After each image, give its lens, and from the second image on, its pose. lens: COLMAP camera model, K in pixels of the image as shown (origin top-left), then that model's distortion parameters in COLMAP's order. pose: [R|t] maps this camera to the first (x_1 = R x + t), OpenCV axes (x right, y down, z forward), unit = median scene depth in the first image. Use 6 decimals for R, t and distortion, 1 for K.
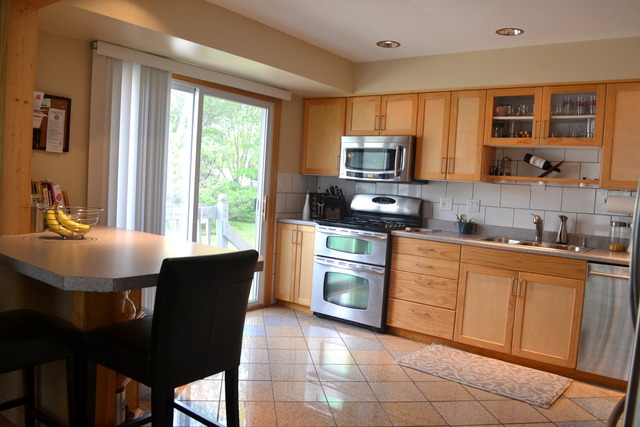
lens RADIAL K [[510.4, 0, 322.6], [0, 510.4, 211.7], [0, 0, 1]] dist [-0.071068, -0.008774]
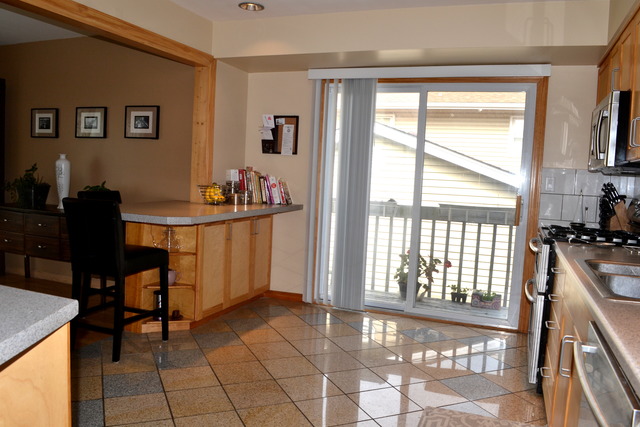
lens RADIAL K [[510.4, 0, 320.1], [0, 510.4, 214.3], [0, 0, 1]] dist [-0.071068, -0.008774]
pose [[0.267293, 0.023418, -0.963331, 0.877389], [-0.090488, 0.995897, -0.000898, 0.040615], [0.959357, 0.087410, 0.268315, 0.704965]]
